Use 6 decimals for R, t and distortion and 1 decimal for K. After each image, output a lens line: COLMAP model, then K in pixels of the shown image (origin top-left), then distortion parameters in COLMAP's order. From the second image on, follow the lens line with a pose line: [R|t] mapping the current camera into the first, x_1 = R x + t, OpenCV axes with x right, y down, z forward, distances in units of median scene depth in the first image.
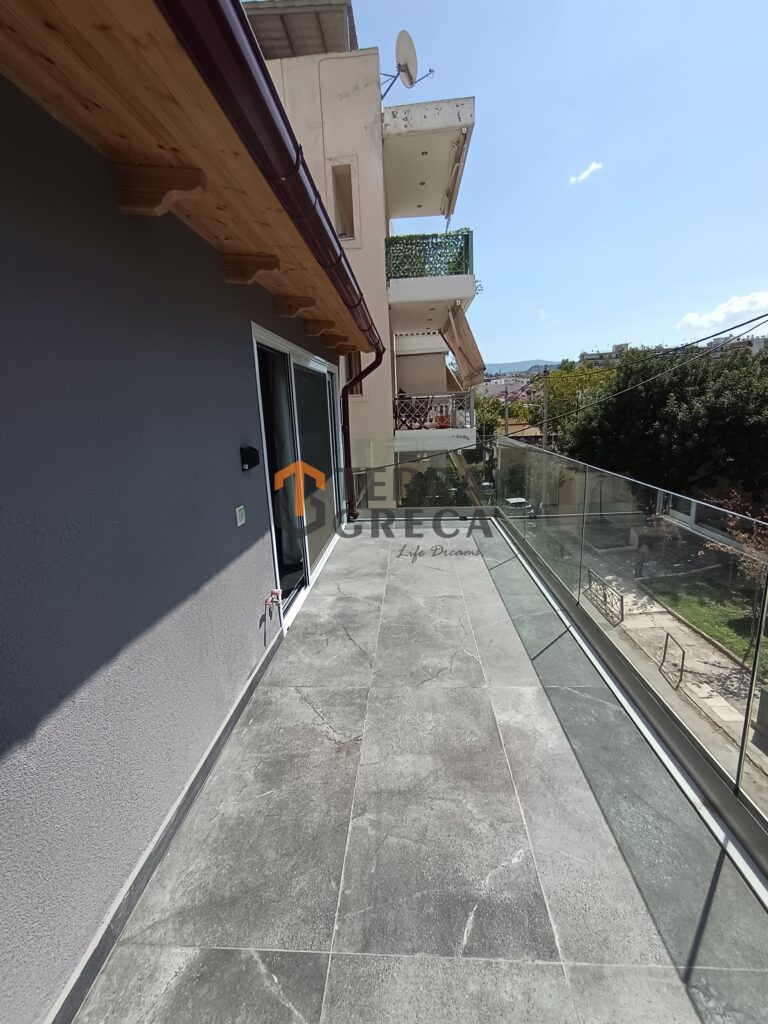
lens RADIAL K [[471.8, 0, 384.0], [0, 471.8, 512.0], [0, 0, 1]] dist [0.017913, 0.000390]
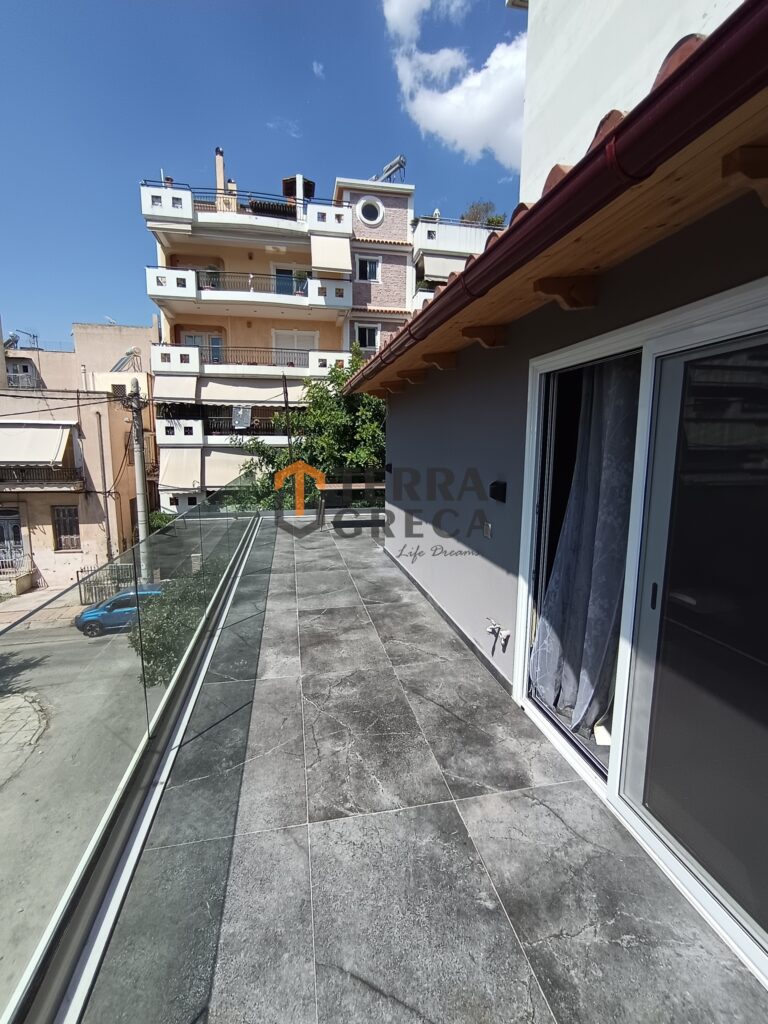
lens RADIAL K [[471.8, 0, 384.0], [0, 471.8, 512.0], [0, 0, 1]] dist [0.017913, 0.000390]
pose [[-0.966922, 0.073417, -0.244277, 0.274268], [-0.019930, 0.933007, 0.359306, -0.478155], [0.254292, 0.352289, -0.900682, 1.988918]]
